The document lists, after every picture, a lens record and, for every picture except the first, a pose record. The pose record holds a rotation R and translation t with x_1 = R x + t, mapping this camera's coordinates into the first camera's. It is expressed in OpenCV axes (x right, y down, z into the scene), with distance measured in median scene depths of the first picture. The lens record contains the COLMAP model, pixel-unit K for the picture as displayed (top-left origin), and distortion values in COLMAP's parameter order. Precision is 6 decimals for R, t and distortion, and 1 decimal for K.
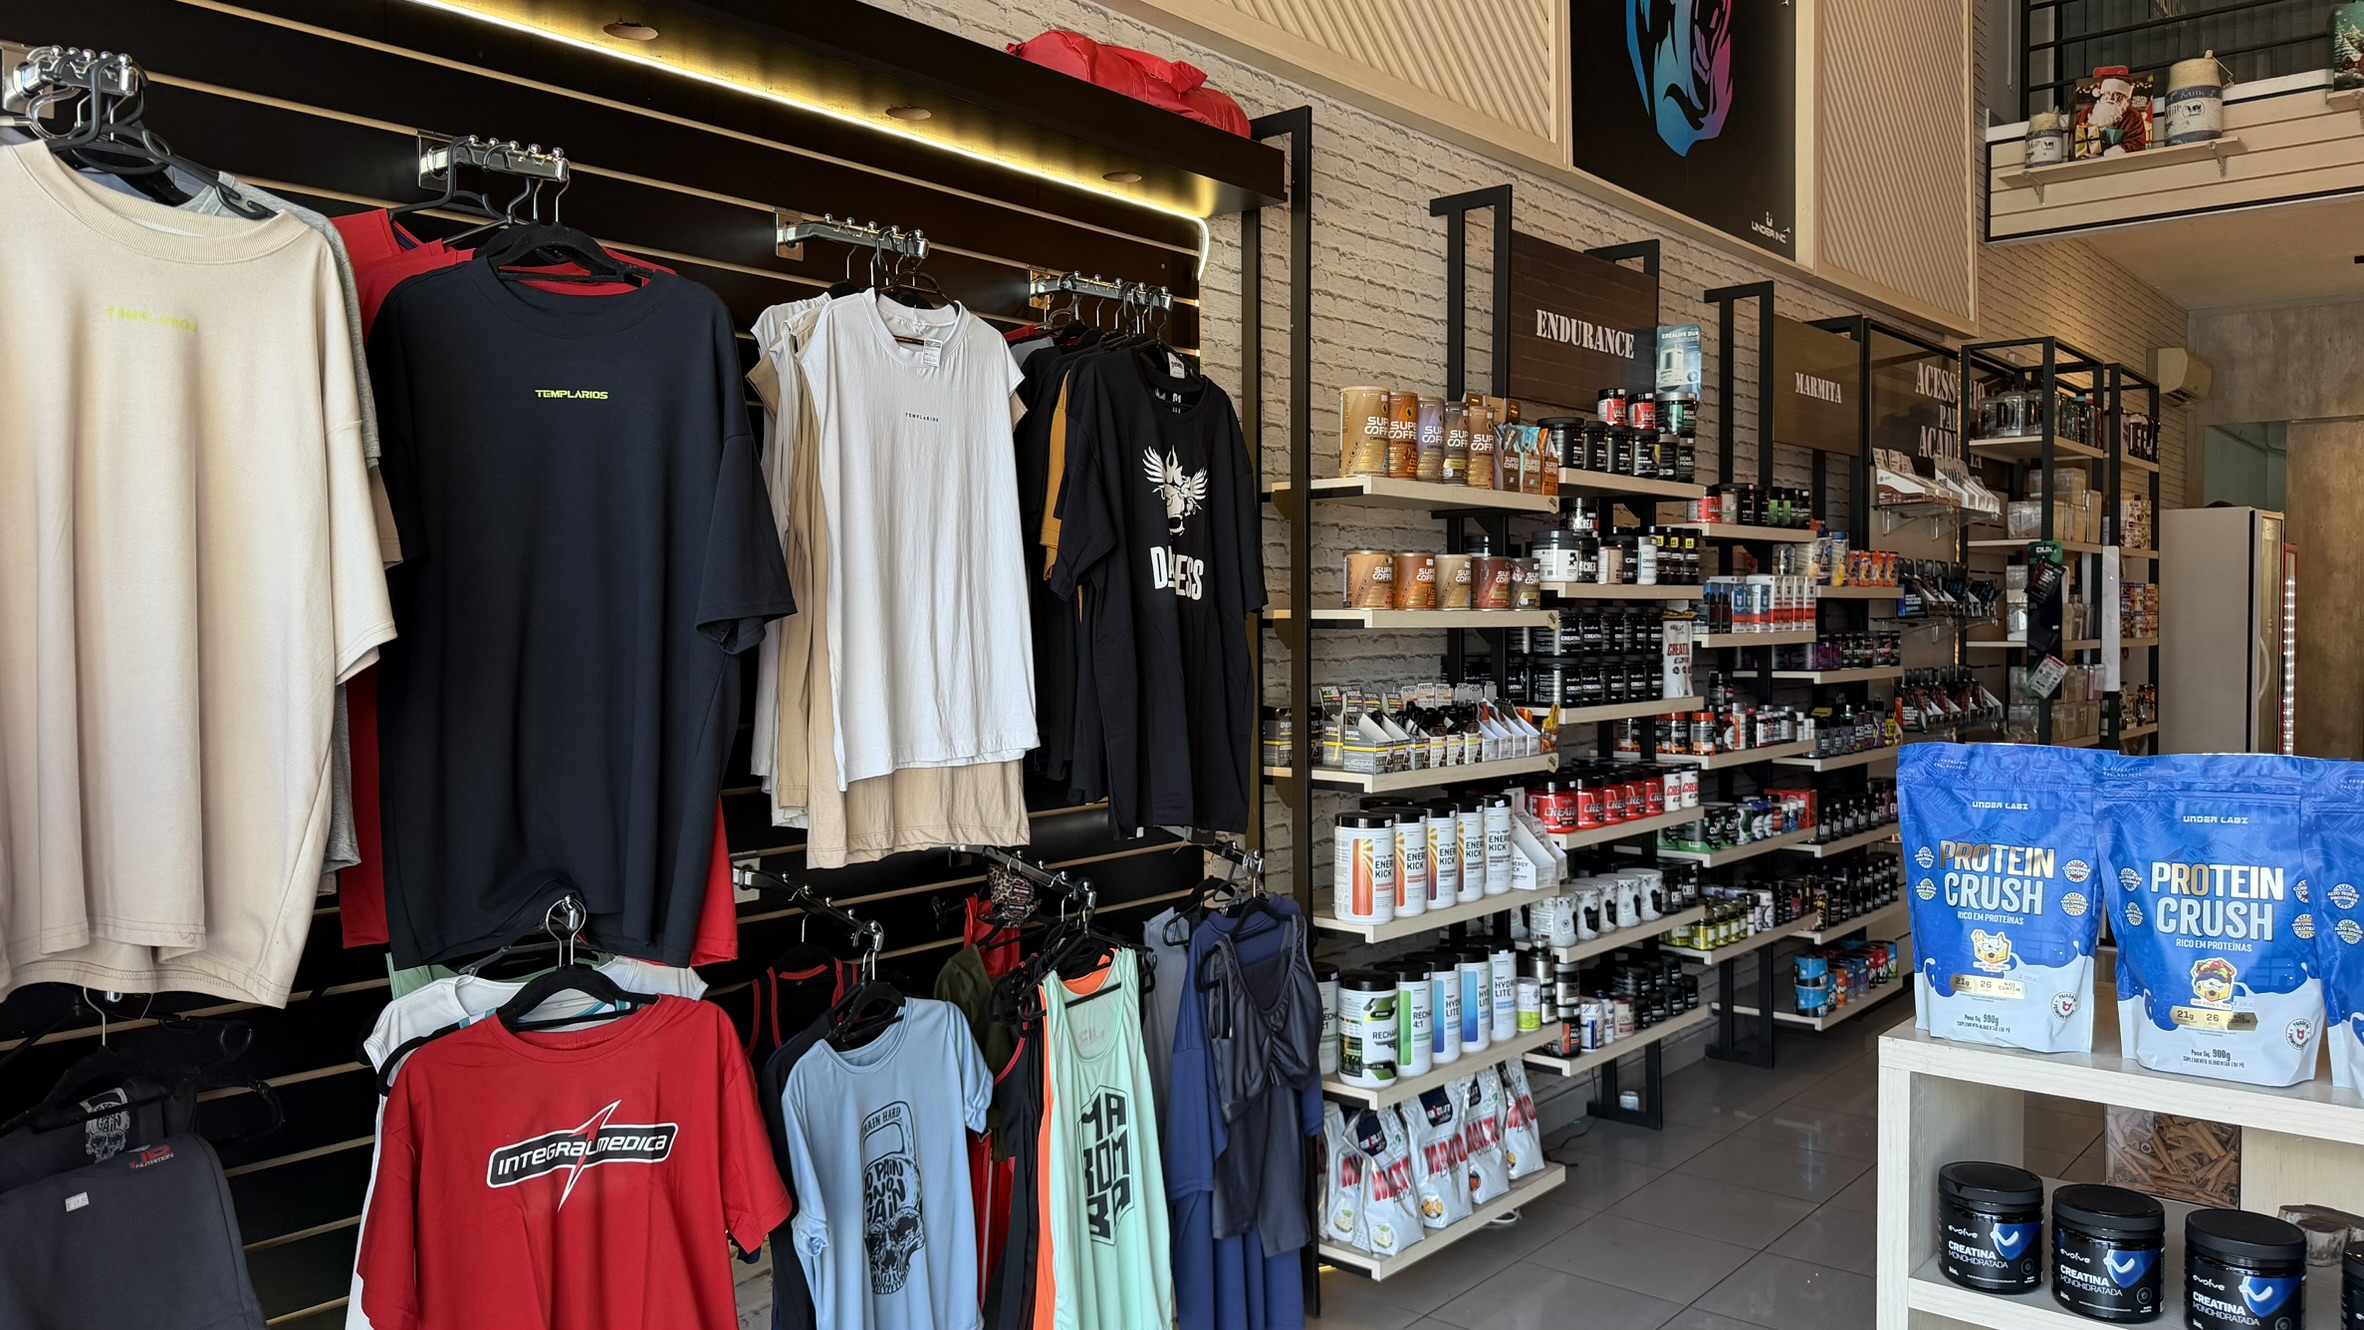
lens RADIAL K [[1659.4, 0, 1178.8], [0, 1659.4, 674.9], [0, 0, 1]] dist [0.057563, -0.085398]
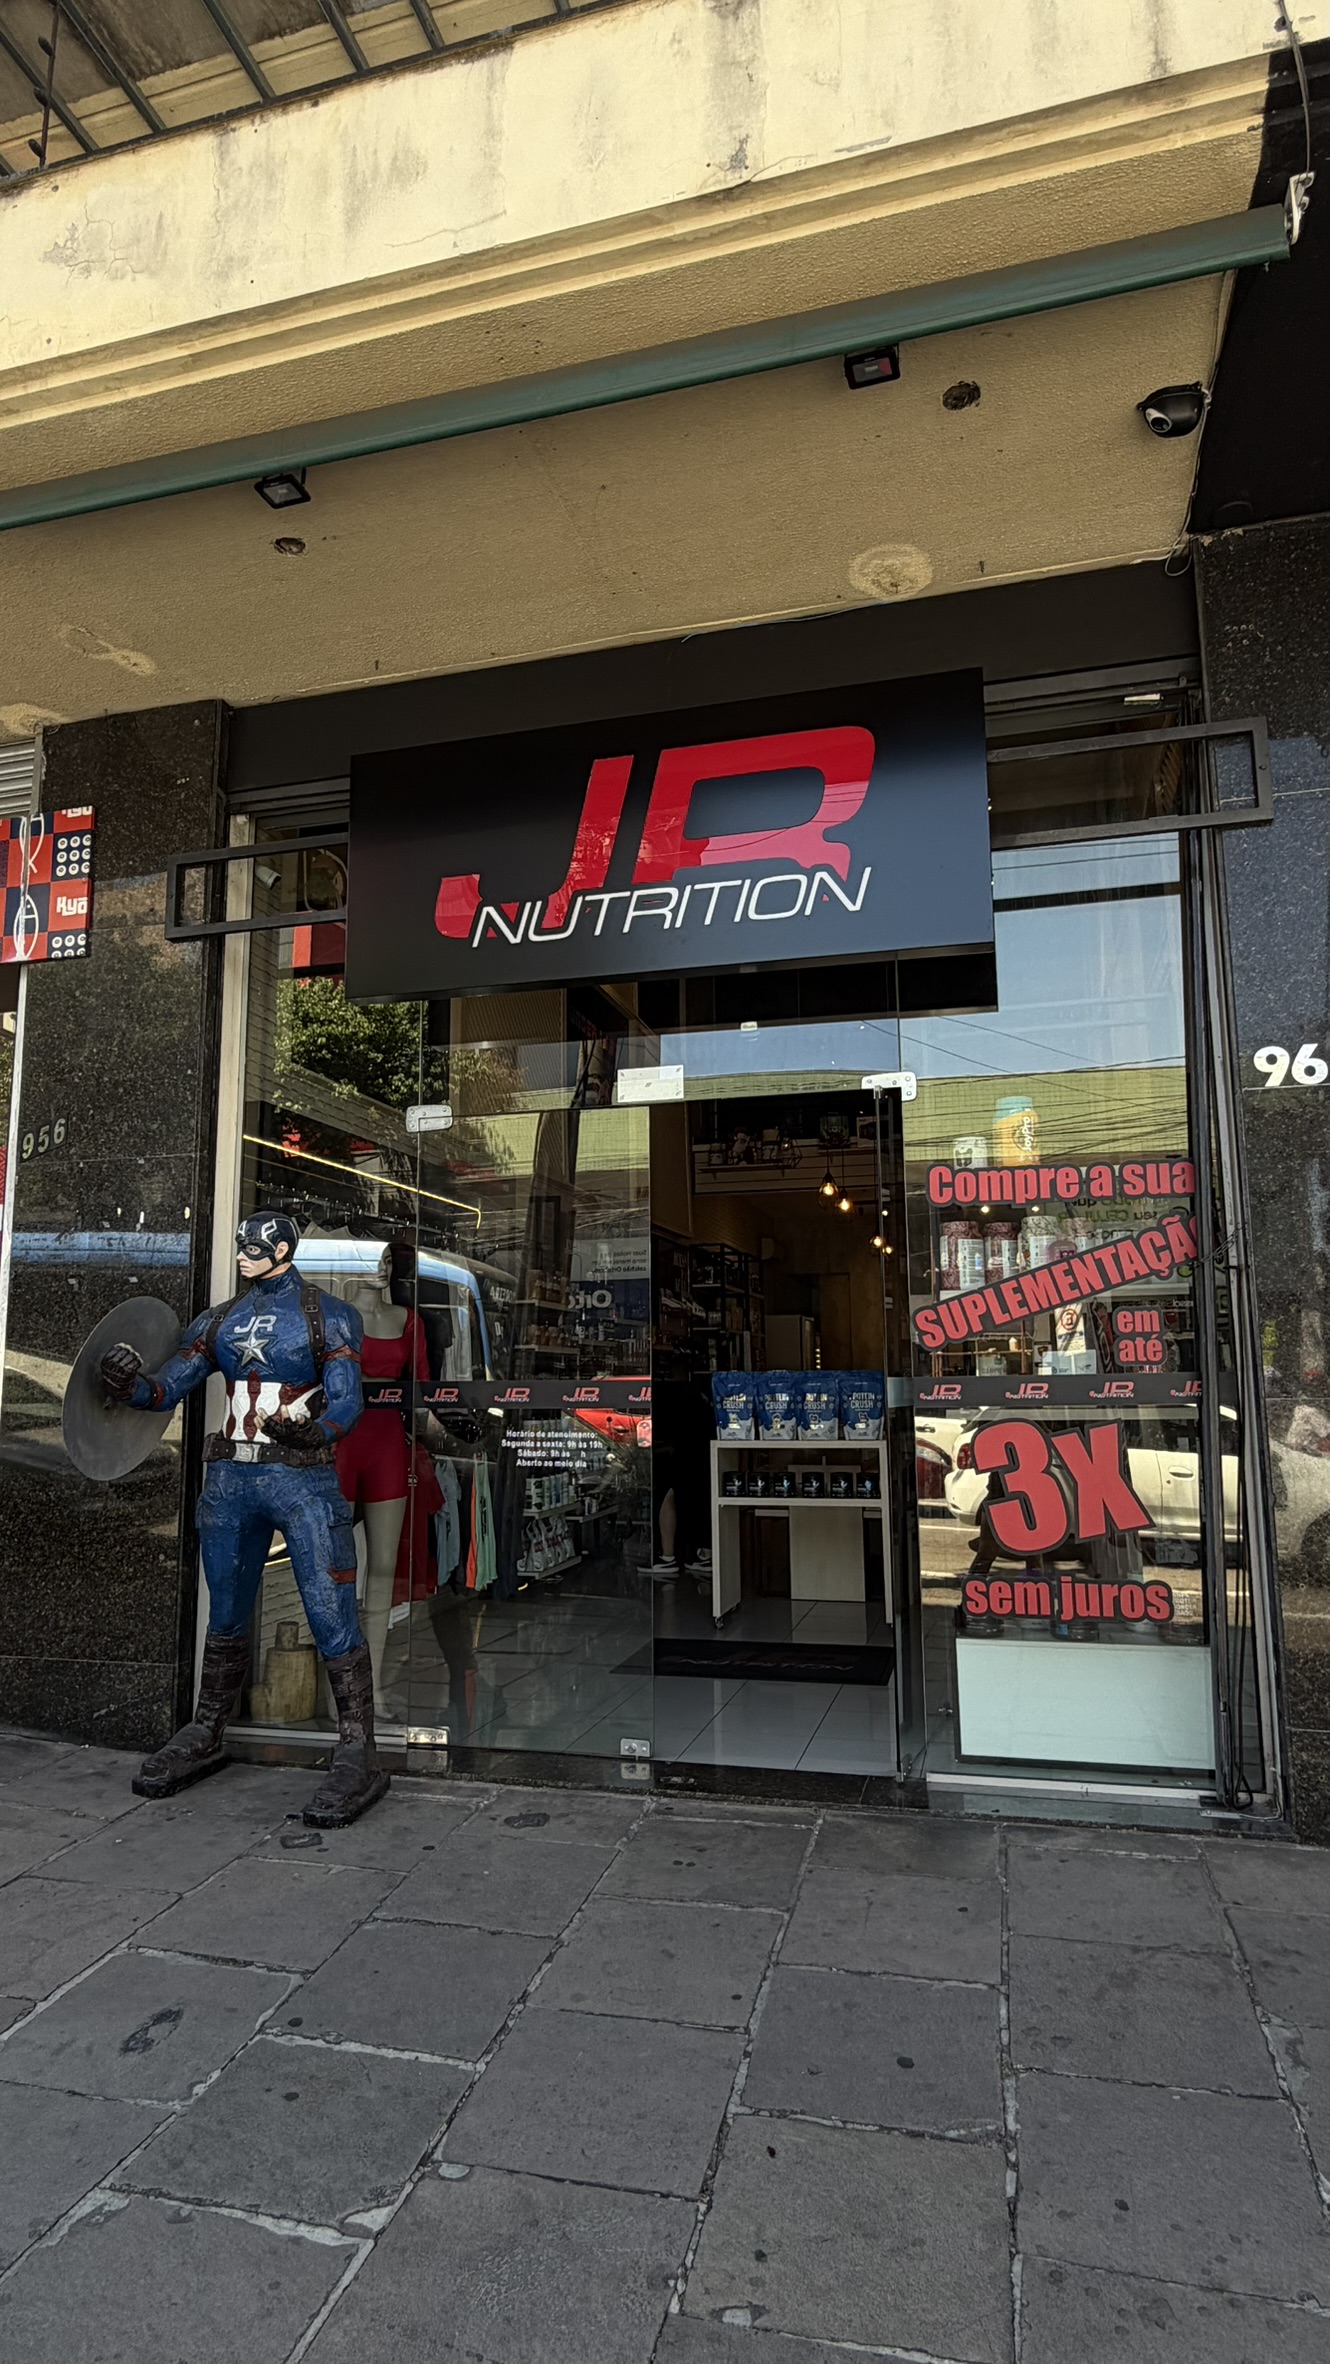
lens RADIAL K [[1306.4, 0, 665.0], [0, 1306.4, 1182.0], [0, 0, 1]] dist [0.000281, 0.000358]
pose [[0.899463, 0.065492, 0.432061, -0.572455], [0.017345, 0.982576, -0.185050, 0.089629], [-0.436652, 0.173940, 0.882655, -0.982431]]
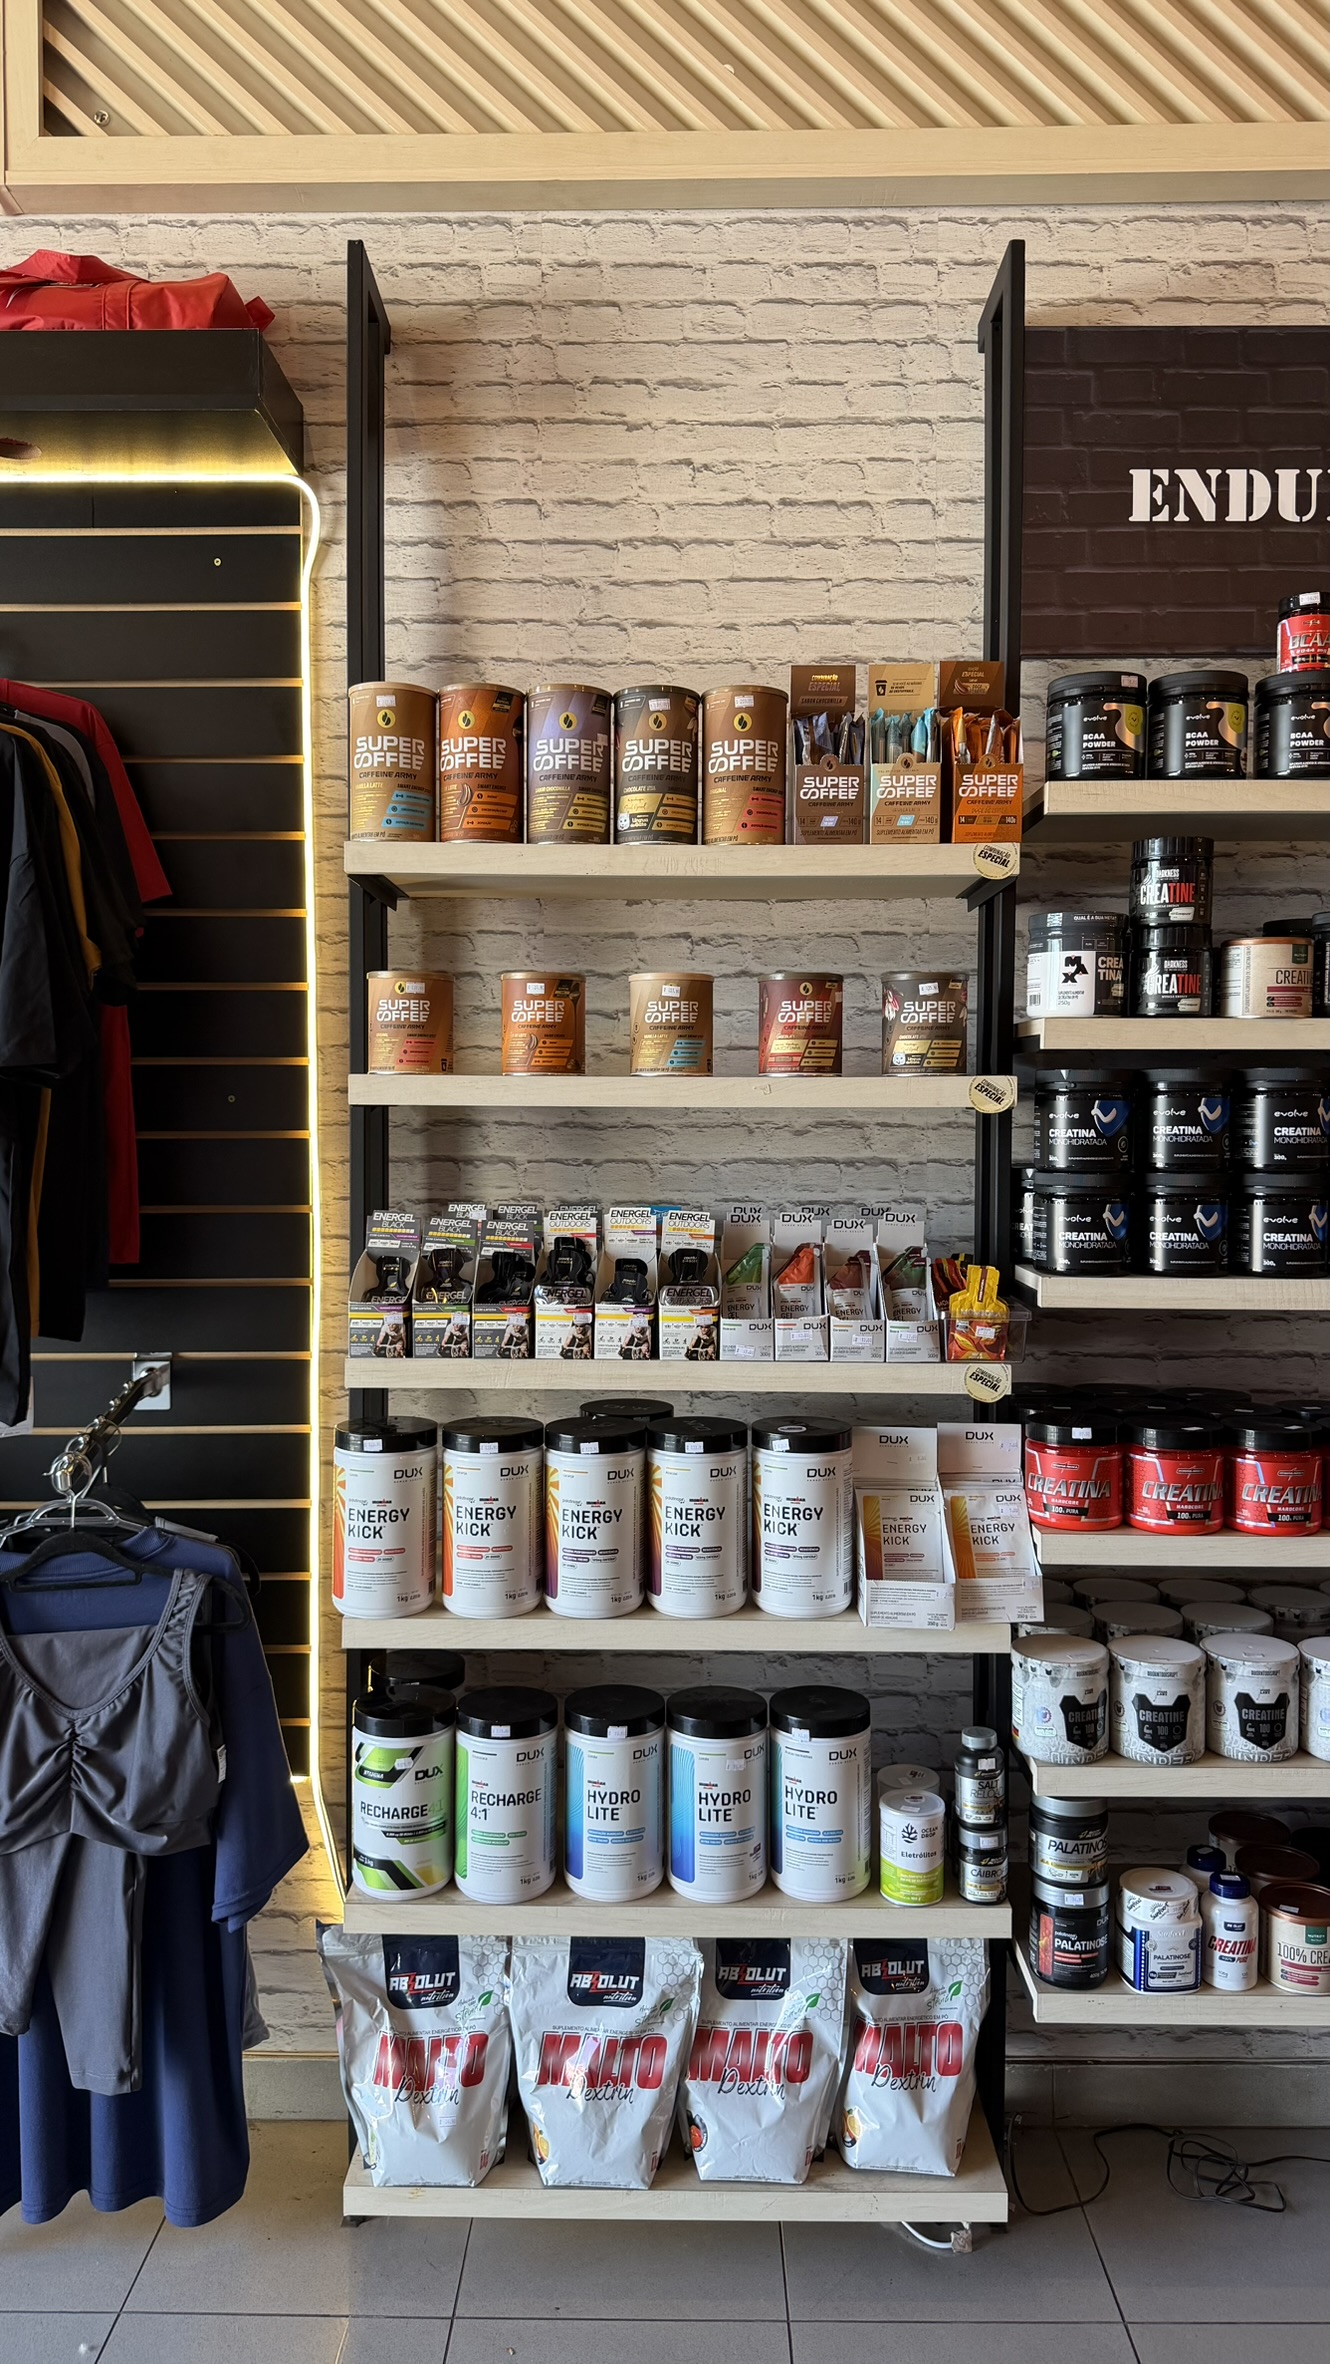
lens RADIAL K [[1676.9, 0, 665.0], [0, 1676.9, 1182.0], [0, 0, 1]] dist [0.011191, -0.048613]
pose [[0.645808, 0.040082, -0.762447, 0.512413], [-0.029931, 0.999182, 0.027175, -0.017305], [0.762913, 0.005271, 0.646480, 0.573427]]
